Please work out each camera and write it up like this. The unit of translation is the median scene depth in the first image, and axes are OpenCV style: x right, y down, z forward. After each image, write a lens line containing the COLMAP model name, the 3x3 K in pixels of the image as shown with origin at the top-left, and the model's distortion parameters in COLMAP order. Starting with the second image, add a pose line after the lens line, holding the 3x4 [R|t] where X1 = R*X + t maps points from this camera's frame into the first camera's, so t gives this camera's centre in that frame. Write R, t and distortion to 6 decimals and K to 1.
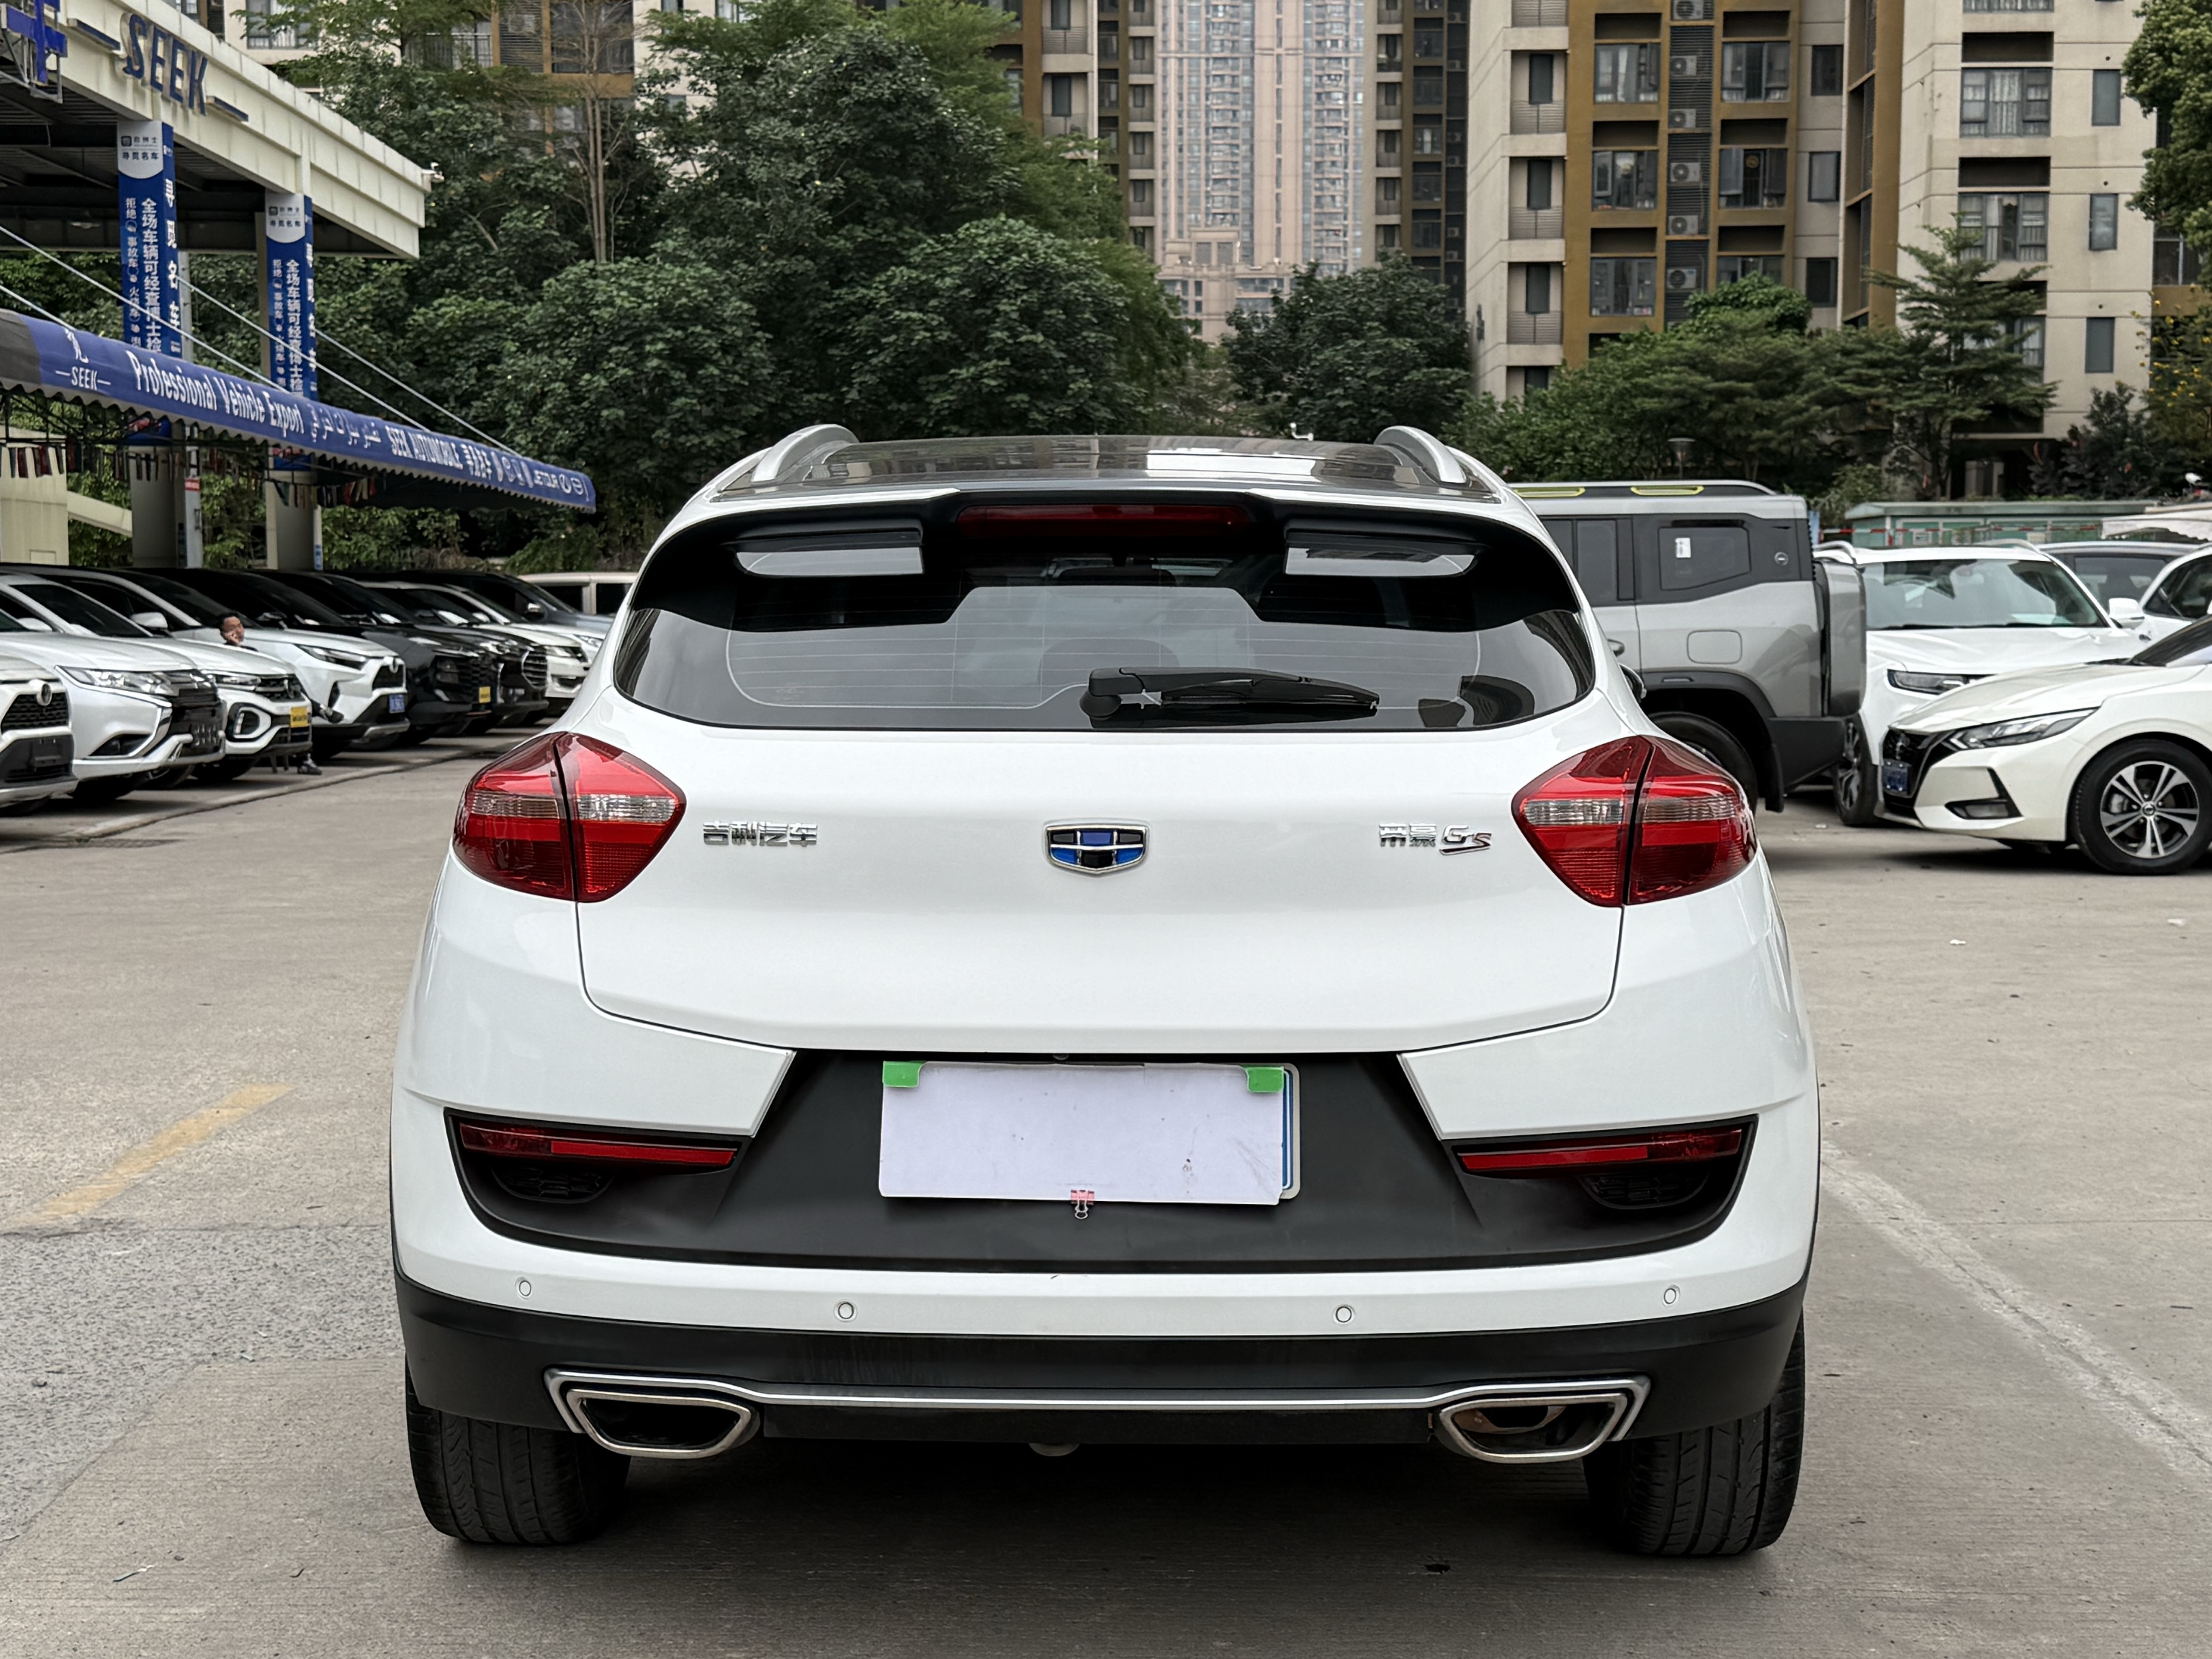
lens RADIAL K [[3007.4, 0, 1099.7], [0, 3007.4, 838.6], [0, 0, 1]] dist [0.246926, -0.621118]
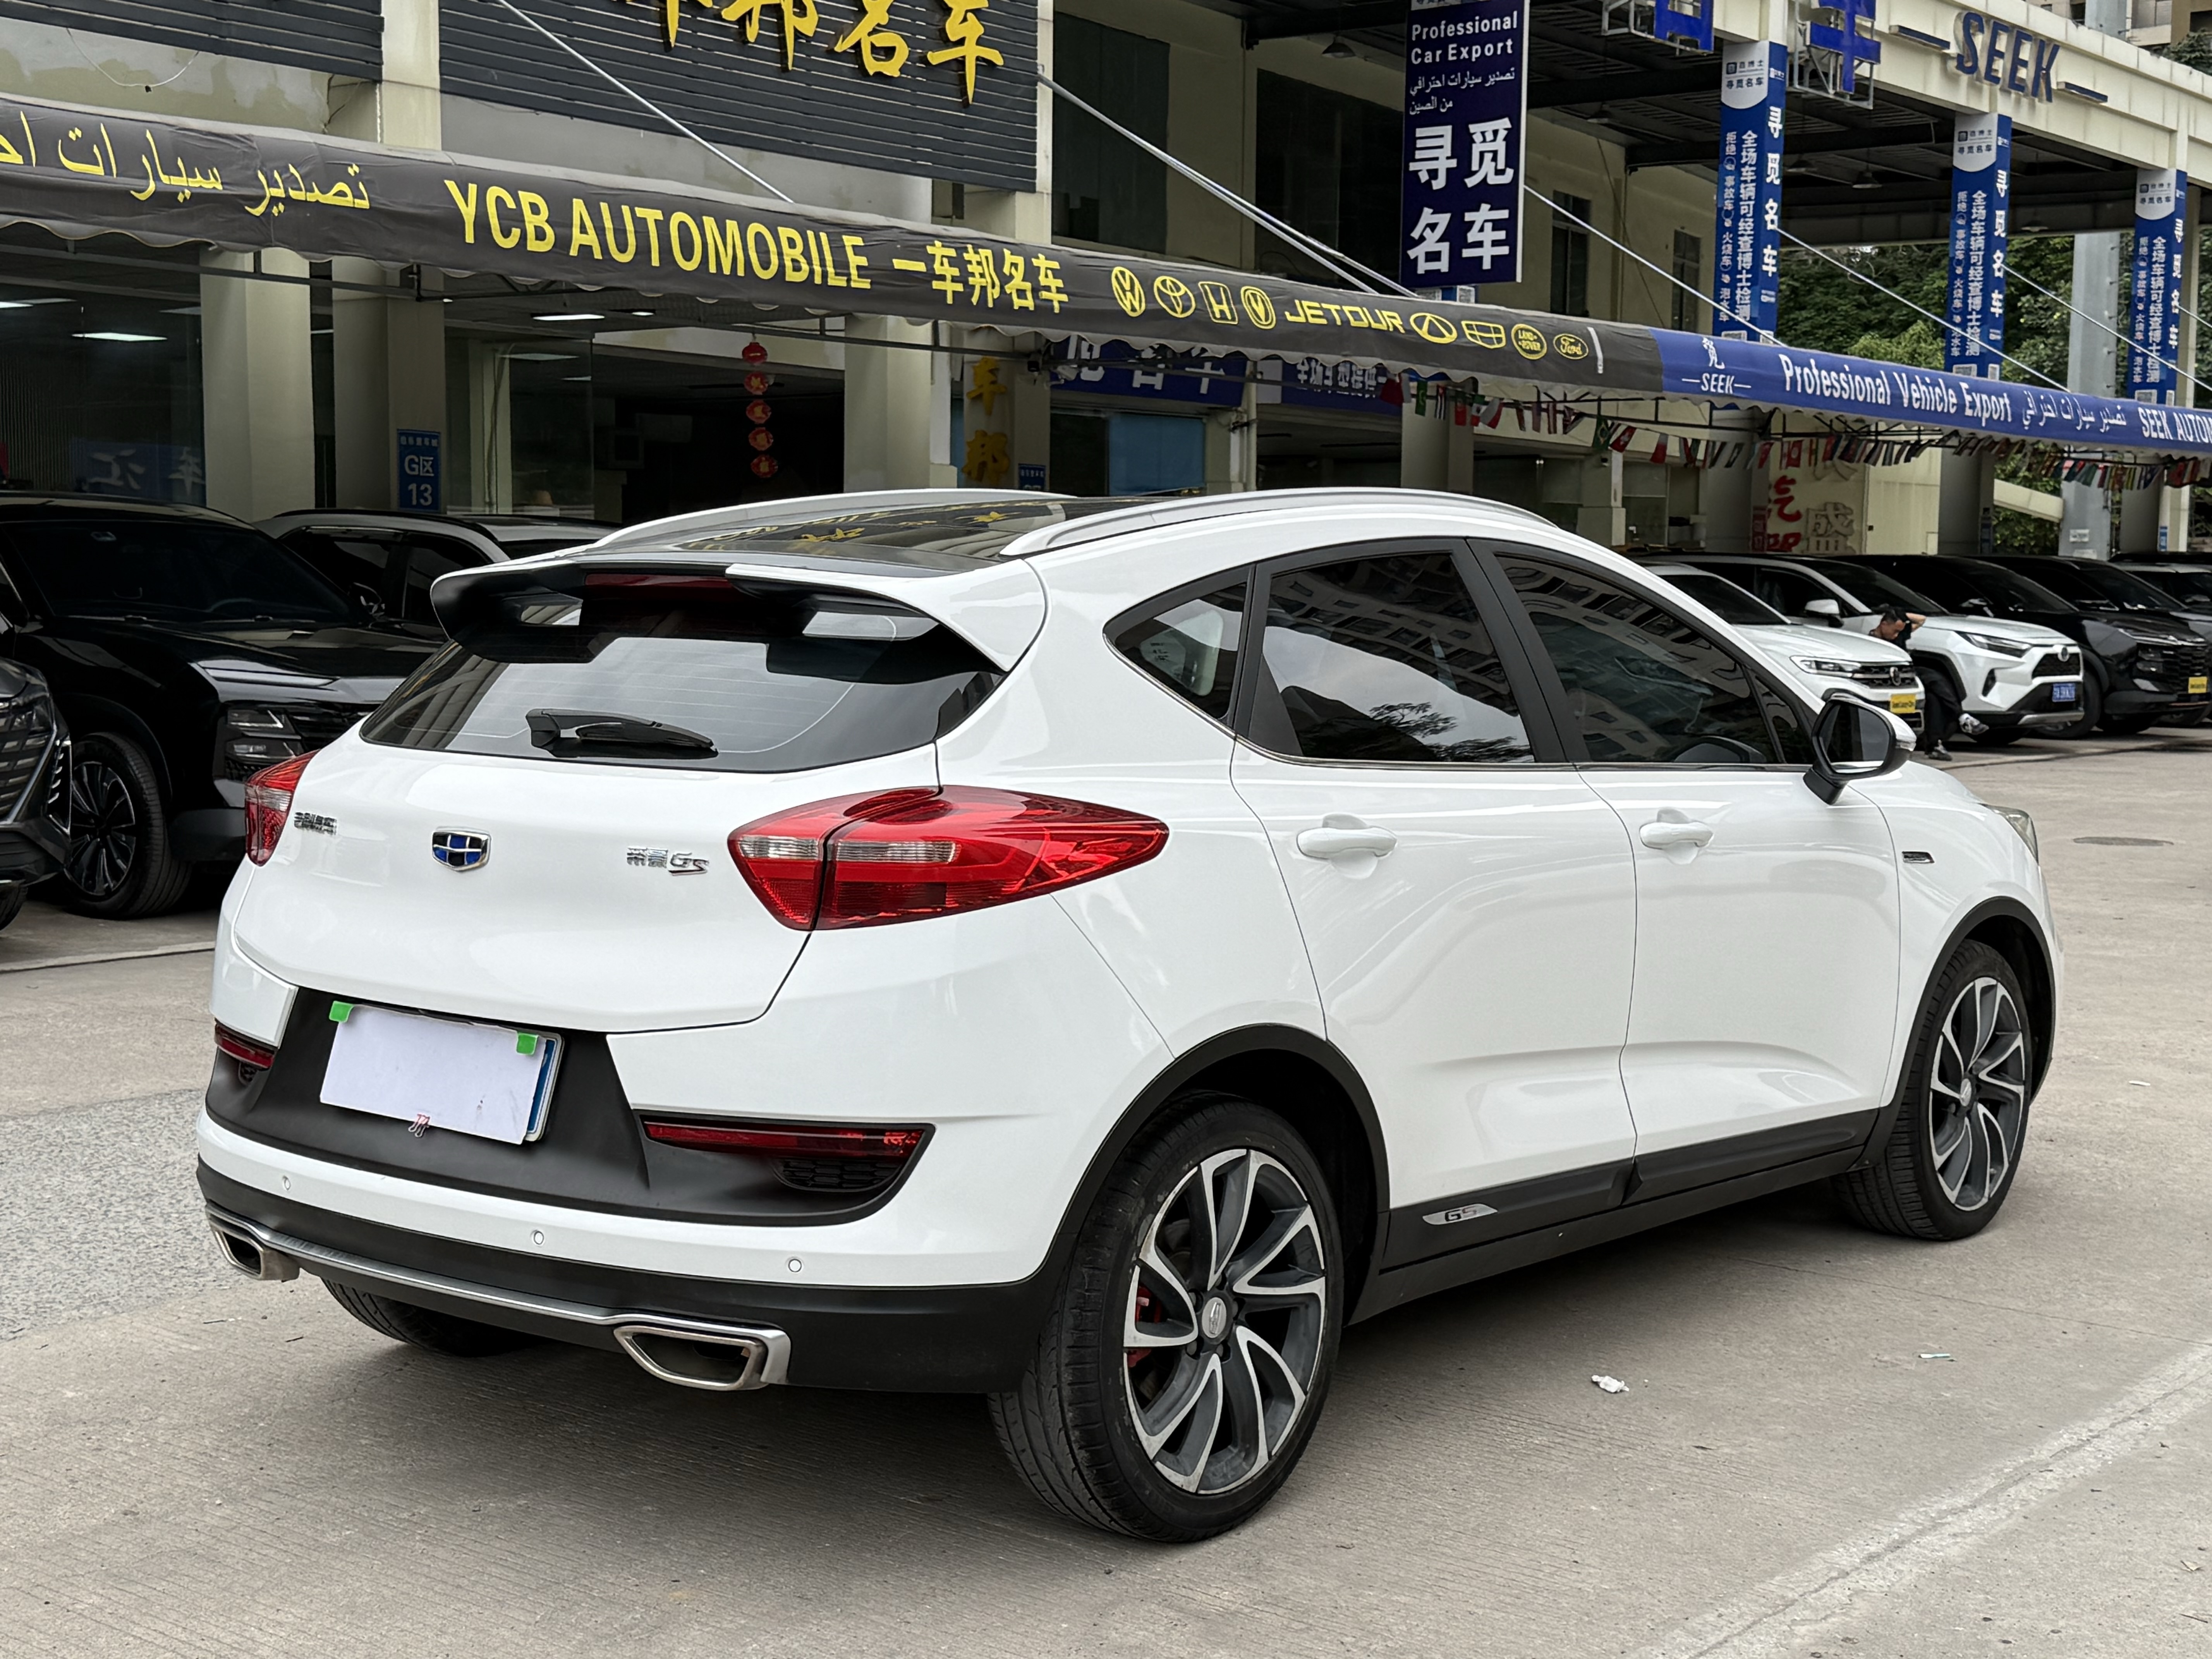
lens RADIAL K [[3007.4, 0, 1099.7], [0, 3007.4, 838.6], [0, 0, 1]] dist [0.246926, -0.621118]
pose [[0.787929, 0.064720, -0.612355, 0.112637], [-0.059193, 0.997817, 0.029294, -0.006235], [0.612914, 0.013165, 0.790040, 0.017386]]
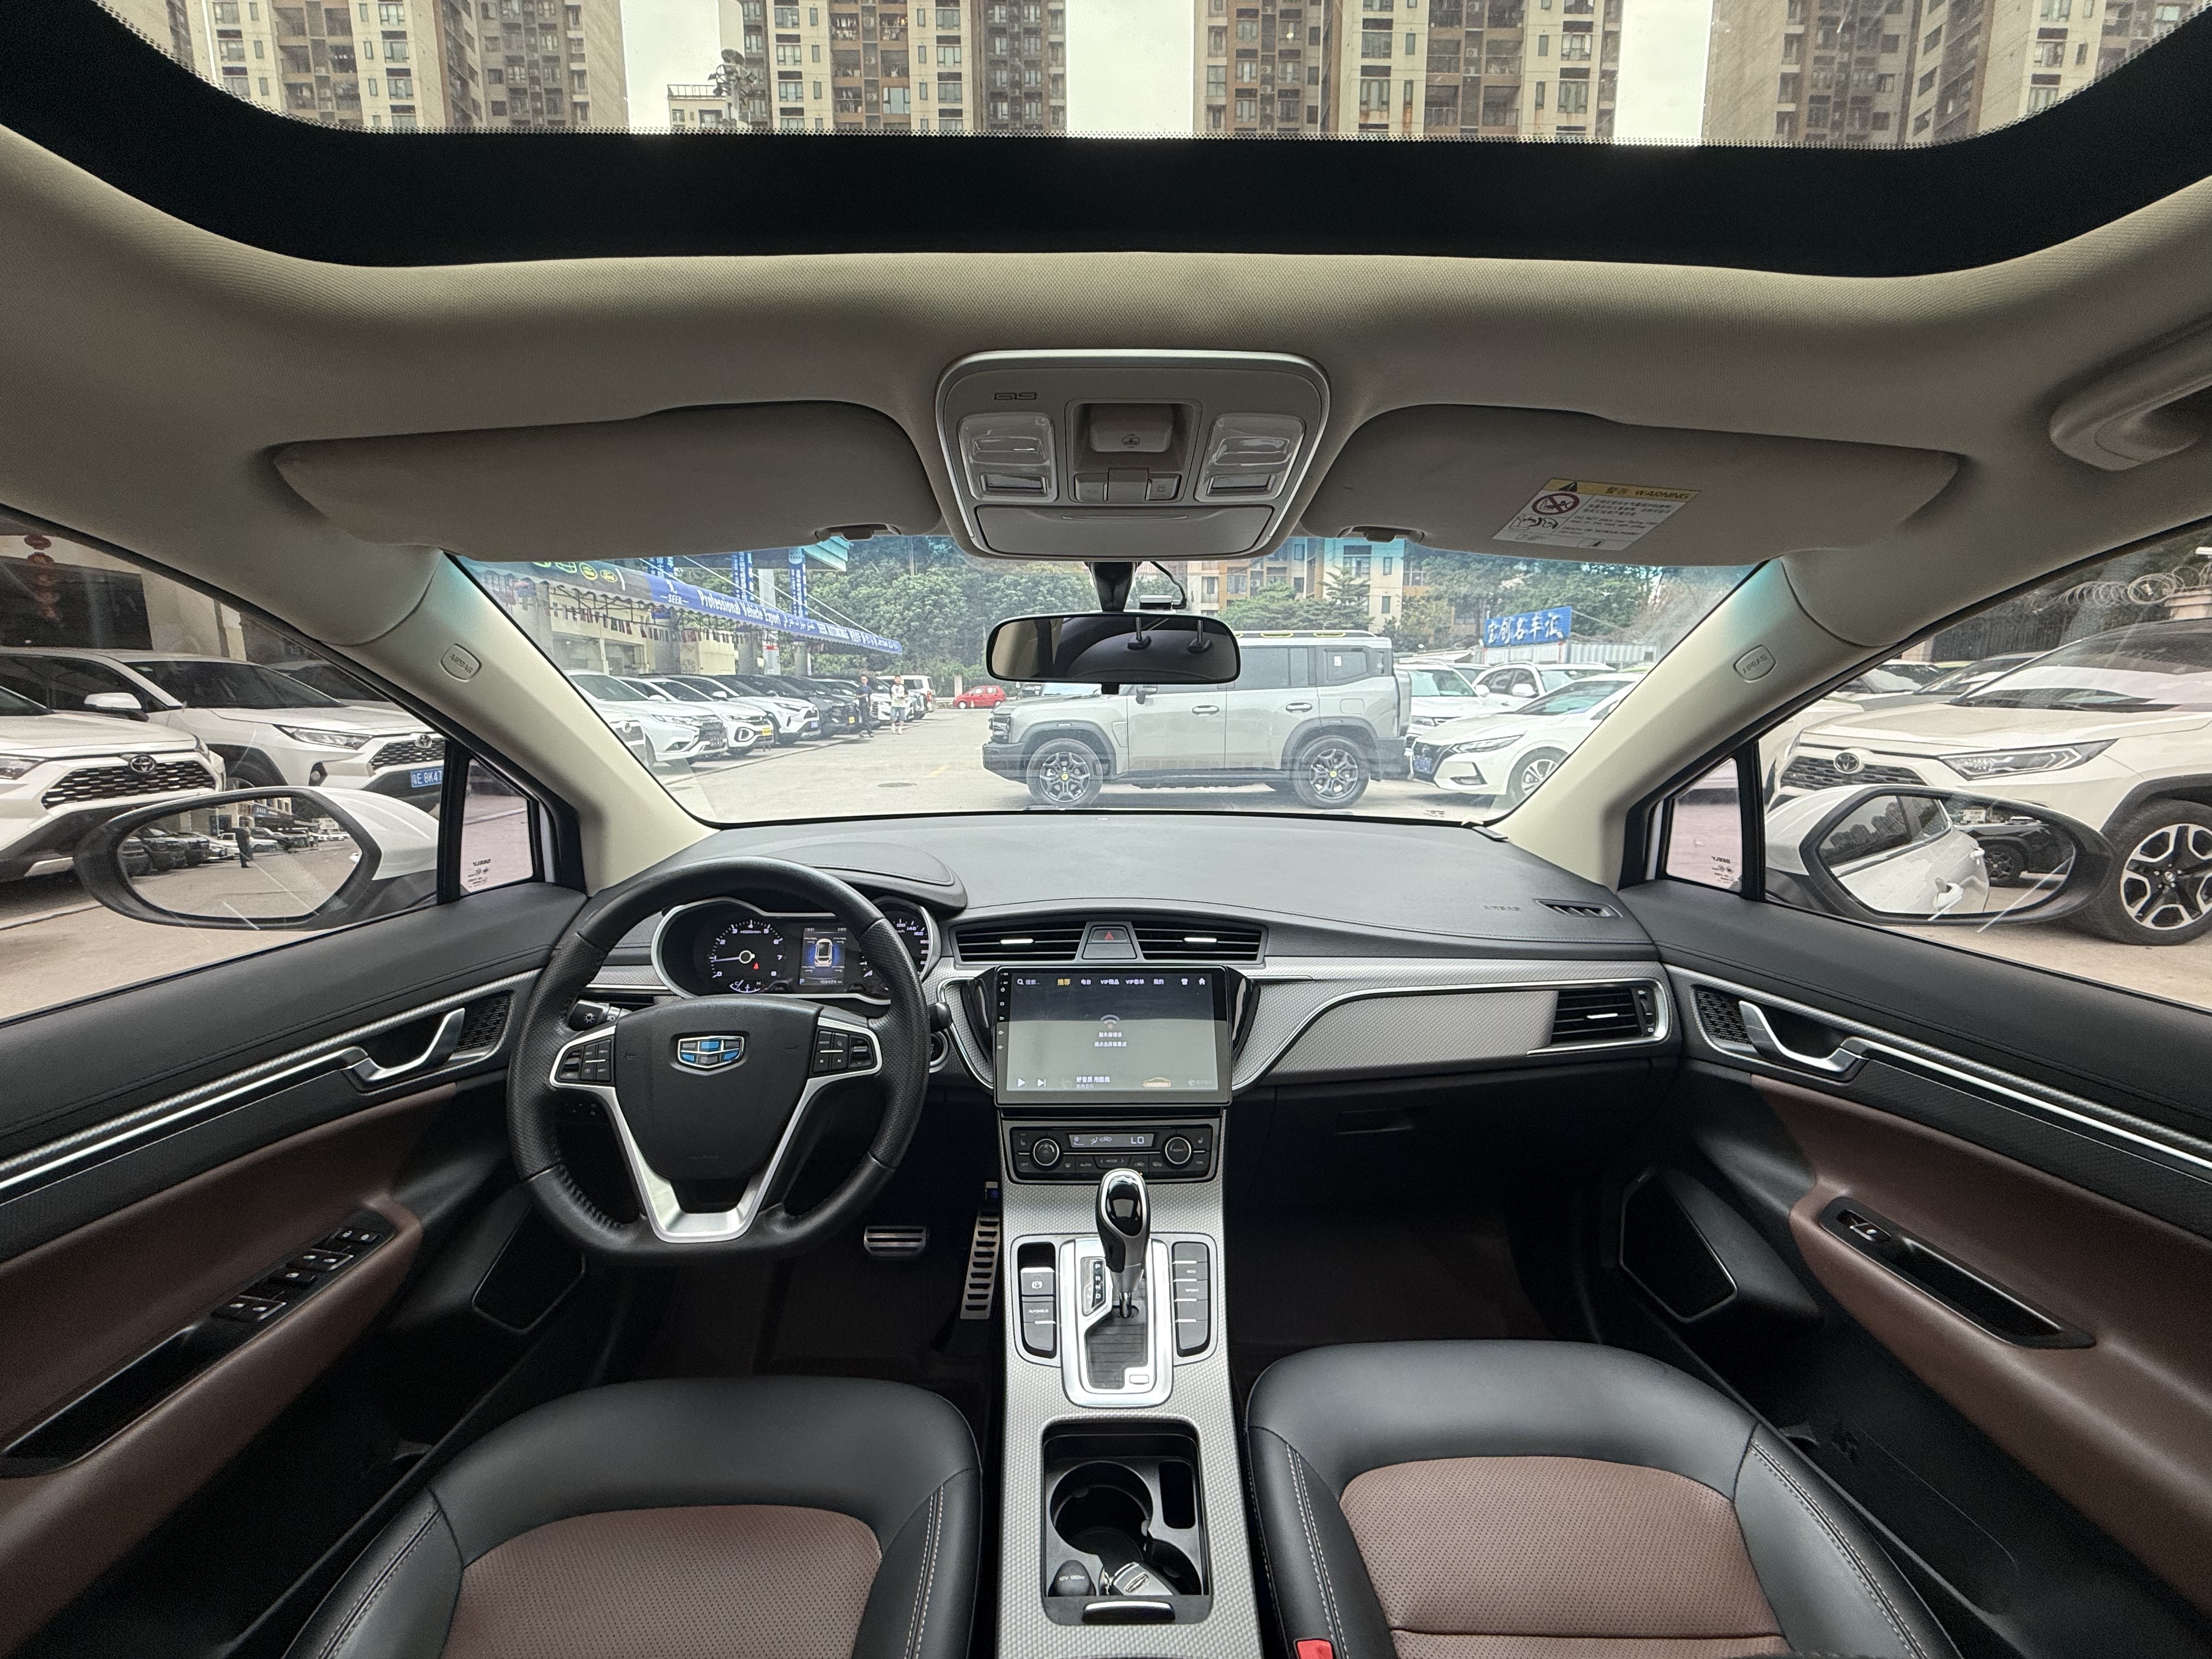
lens RADIAL K [[882.7, 0, 1106.0], [0, 882.7, 829.5], [0, 0, 1]] dist [-0.003168, -0.000123]
pose [[0.999349, -0.007260, 0.035340, 0.000122], [0.004260, 0.996436, 0.084240, -0.013498], [-0.035826, -0.084034, 0.995819, 0.166789]]
